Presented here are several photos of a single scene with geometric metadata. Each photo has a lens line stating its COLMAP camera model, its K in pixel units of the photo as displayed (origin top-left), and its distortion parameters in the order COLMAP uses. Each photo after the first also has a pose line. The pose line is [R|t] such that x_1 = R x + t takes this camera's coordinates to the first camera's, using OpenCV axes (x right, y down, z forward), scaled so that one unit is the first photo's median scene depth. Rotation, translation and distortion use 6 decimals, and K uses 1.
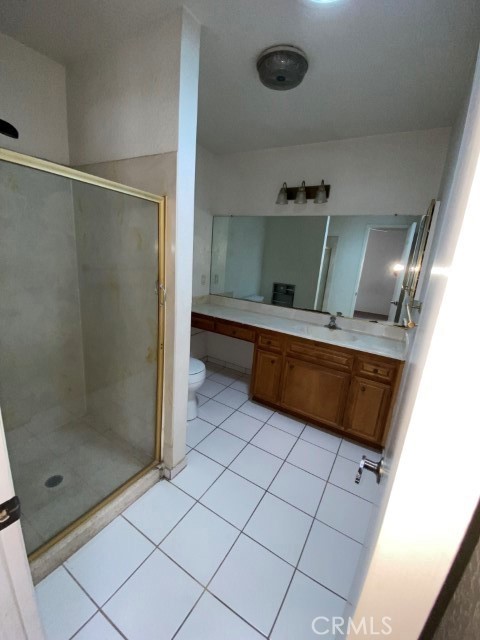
lens RADIAL K [[259.2, 0, 238.2], [0, 259.2, 319.5], [0, 0, 1]] dist [0.019673, -0.019565]
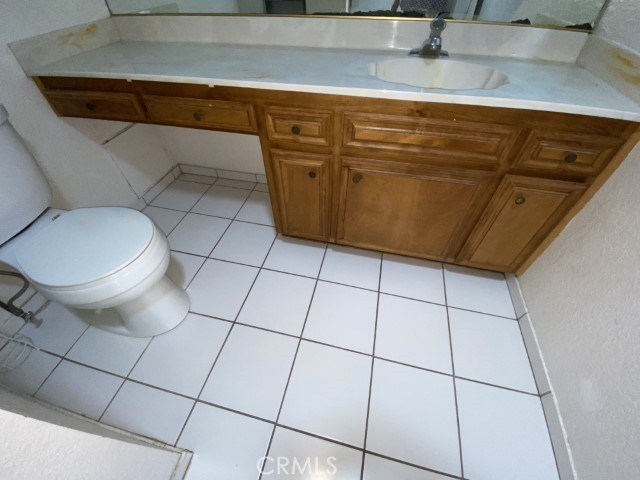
lens RADIAL K [[259.2, 0, 319.5], [0, 259.2, 251.3], [0, 0, 1]] dist [0.019673, -0.019565]
pose [[0.944566, -0.292332, 0.149454, 0.039650], [0.152914, 0.794526, 0.587661, 0.010392], [-0.290537, -0.532232, 0.795184, 0.570832]]
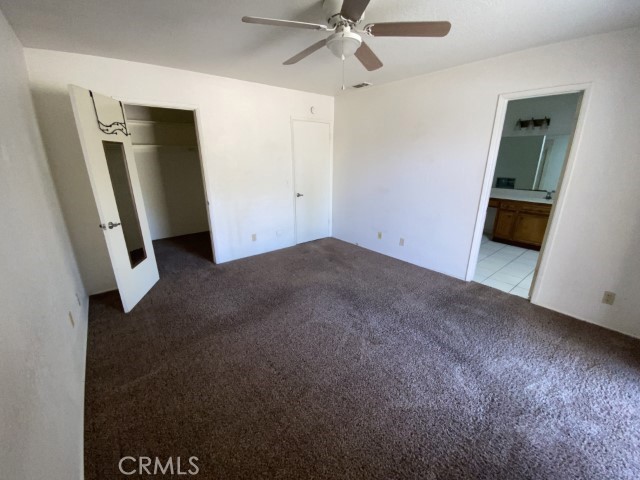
lens RADIAL K [[259.2, 0, 321.1], [0, 259.2, 243.9], [0, 0, 1]] dist [0.019673, -0.019565]
pose [[0.939390, 0.015724, -0.342490, -0.499744], [0.004260, 0.998335, 0.057521, 0.244623], [0.342825, -0.055493, 0.937759, -1.251901]]
